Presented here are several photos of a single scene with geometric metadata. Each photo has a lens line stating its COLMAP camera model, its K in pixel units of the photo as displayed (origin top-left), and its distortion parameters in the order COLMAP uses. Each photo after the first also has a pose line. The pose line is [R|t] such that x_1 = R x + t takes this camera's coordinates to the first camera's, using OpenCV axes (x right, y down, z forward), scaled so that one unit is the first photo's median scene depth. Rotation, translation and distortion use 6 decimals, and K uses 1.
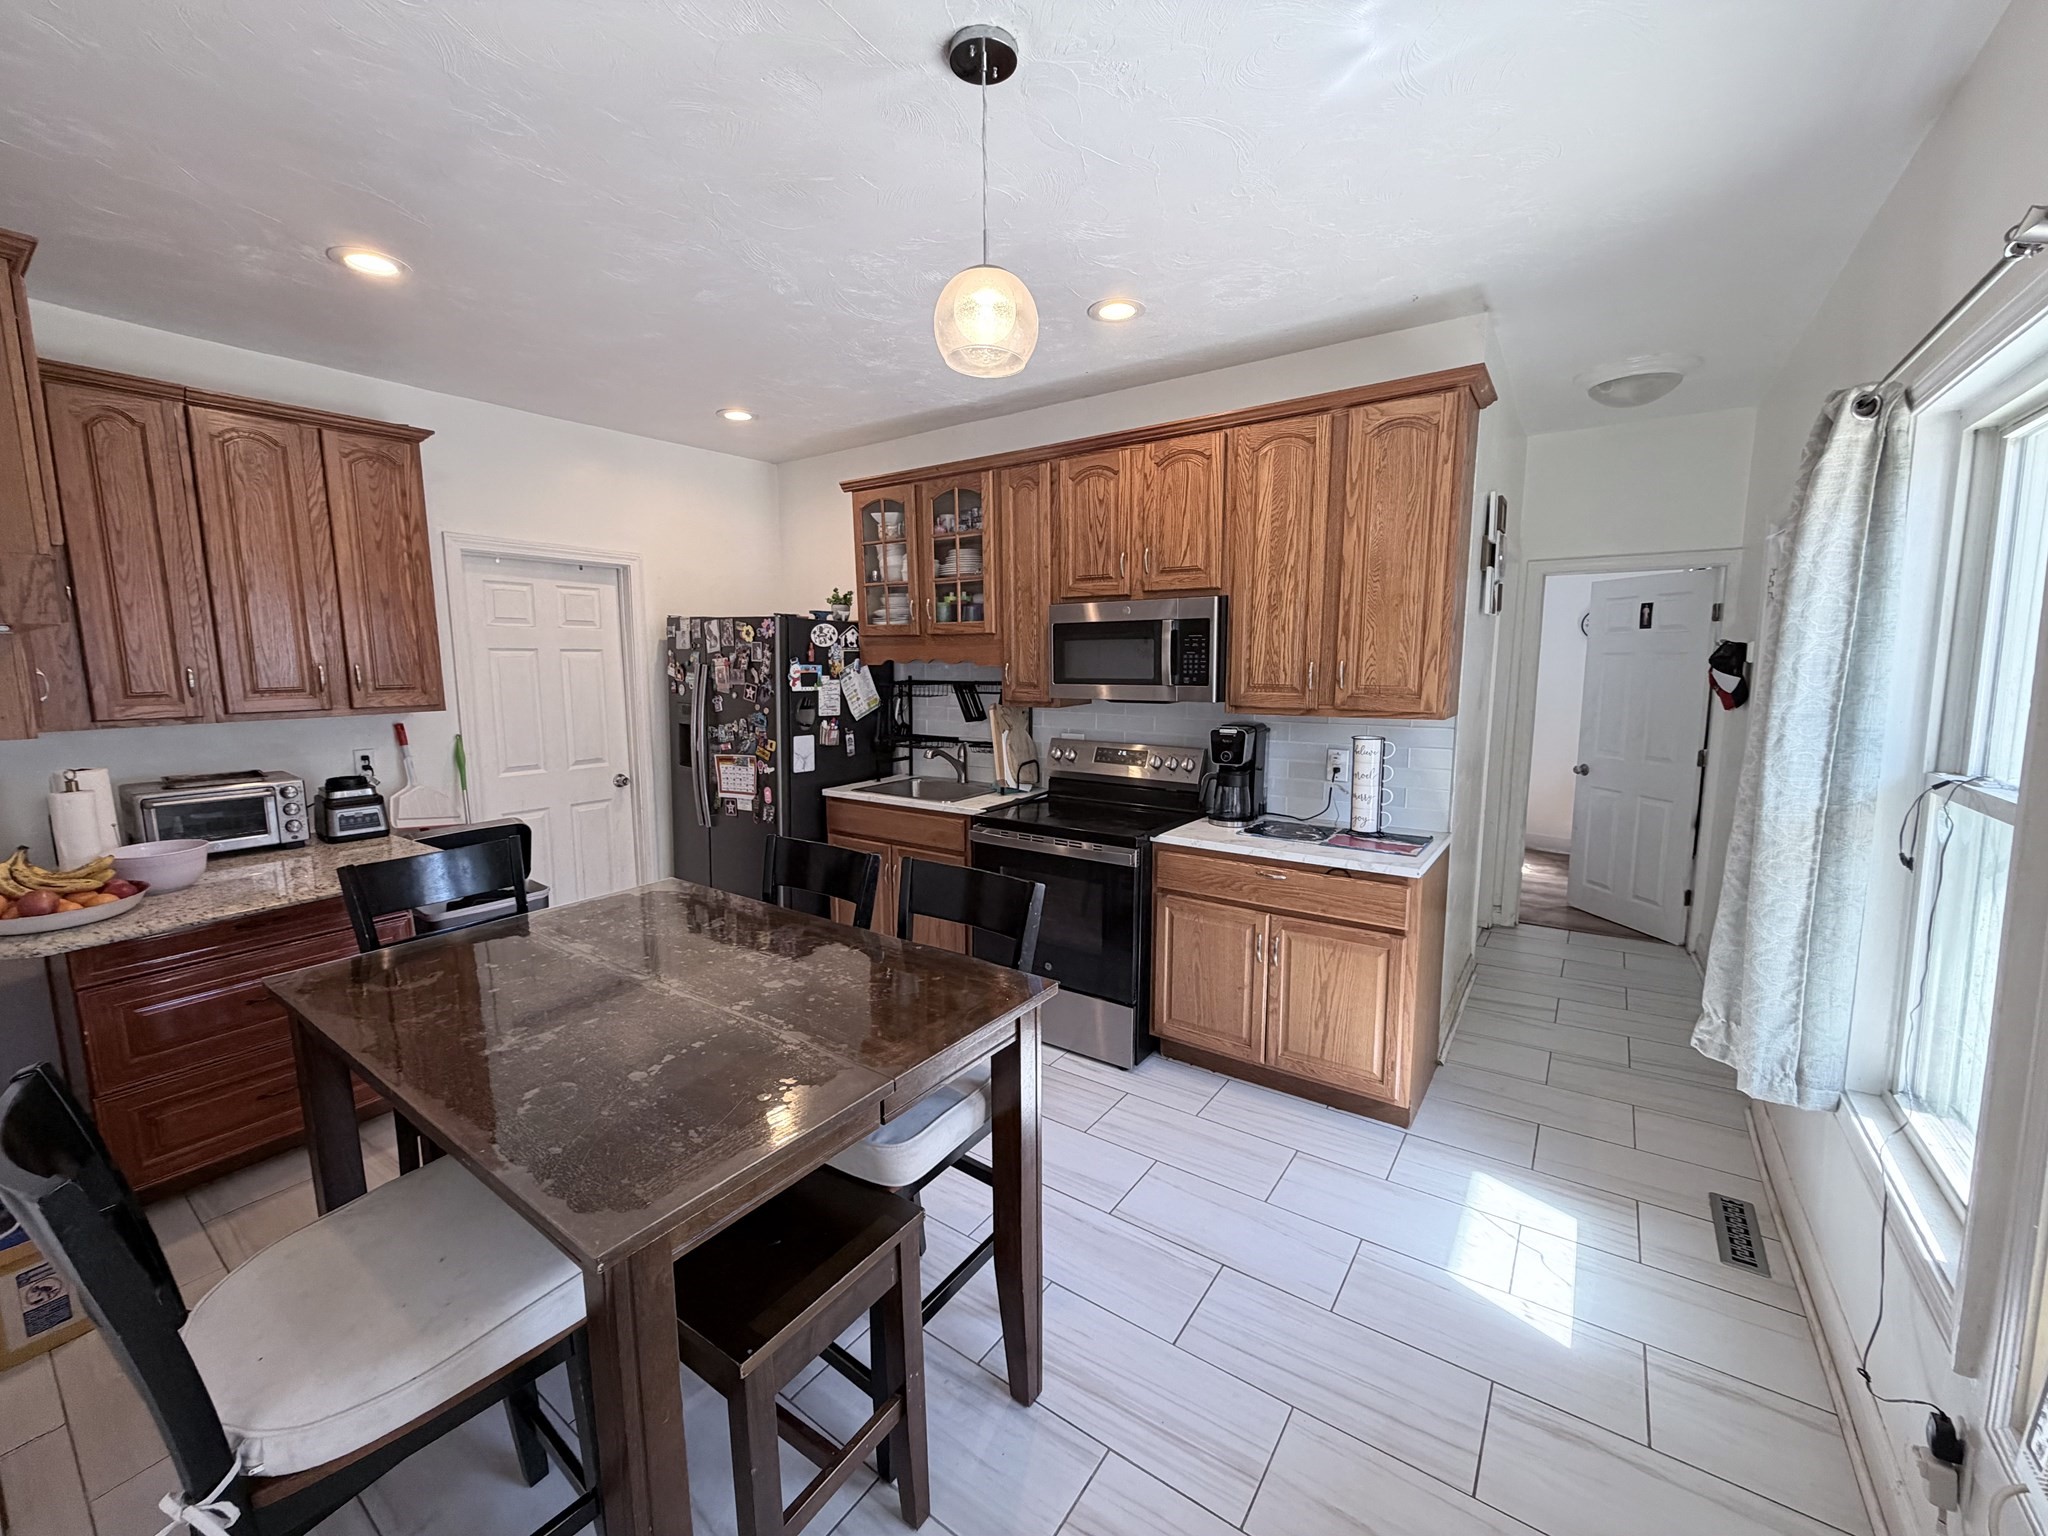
lens RADIAL K [[807.1, 0, 1024.0], [0, 807.1, 768.0], [0, 0, 1]] dist [0.000047, 0.000108]
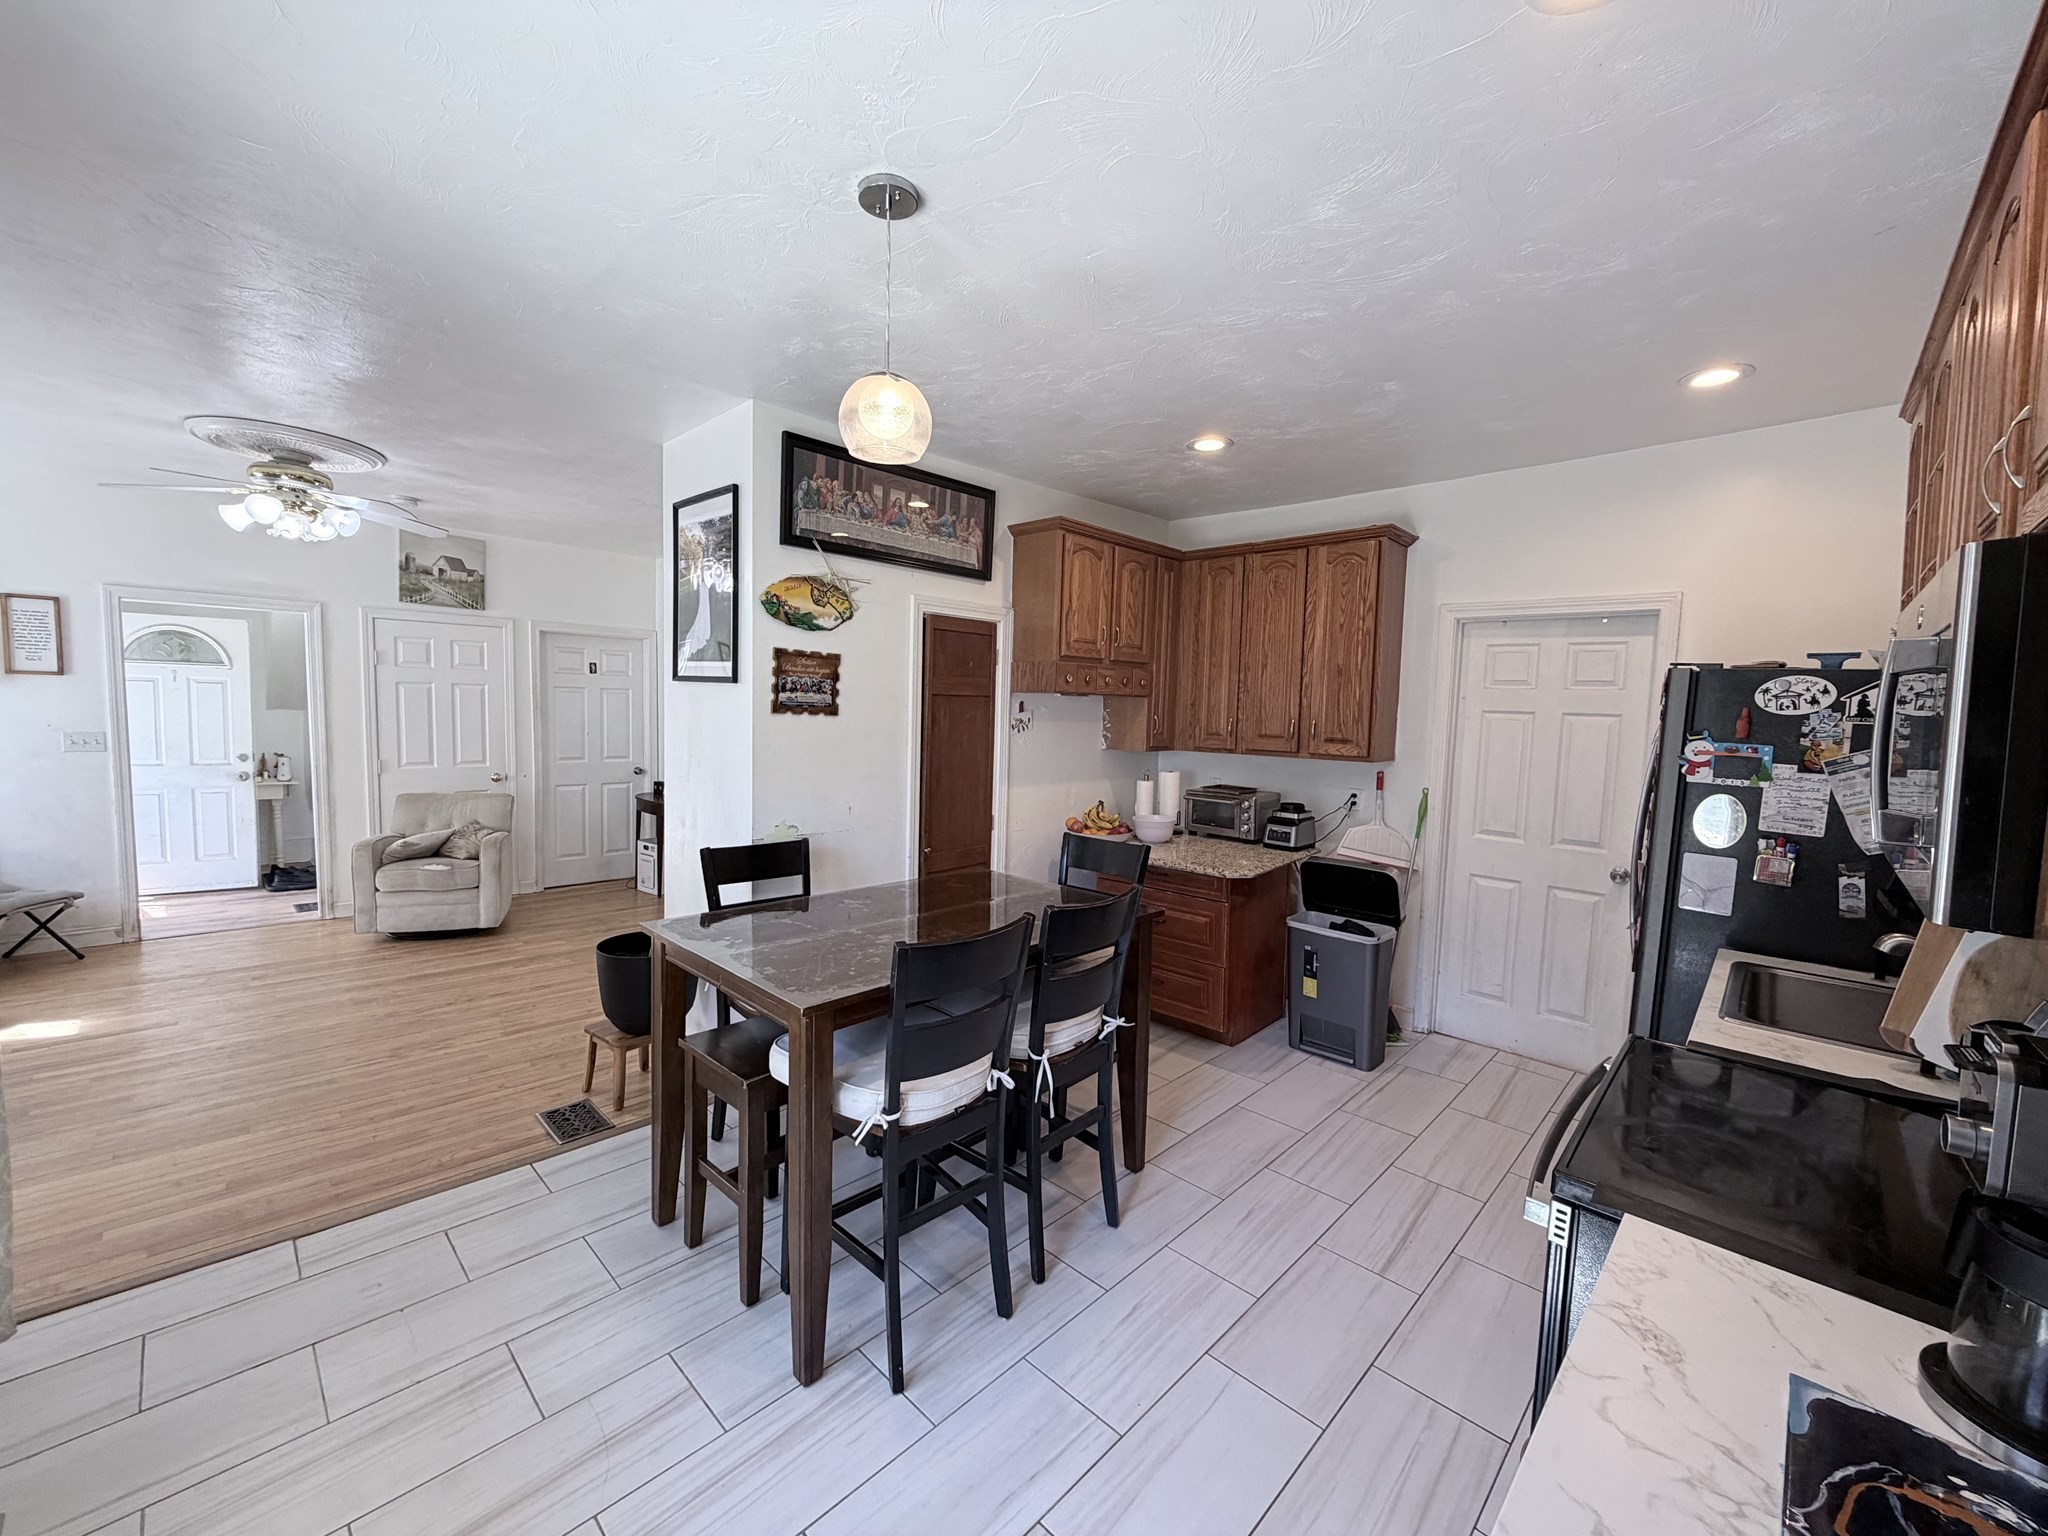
lens RADIAL K [[822.3, 0, 1024.0], [0, 822.3, 768.0], [0, 0, 1]] dist [0.000283, 0.000390]
pose [[-0.149905, 0.079080, -0.985533, 0.430194], [-0.159859, 0.981742, 0.103092, -0.087528], [0.975691, 0.173001, -0.134527, 0.559121]]
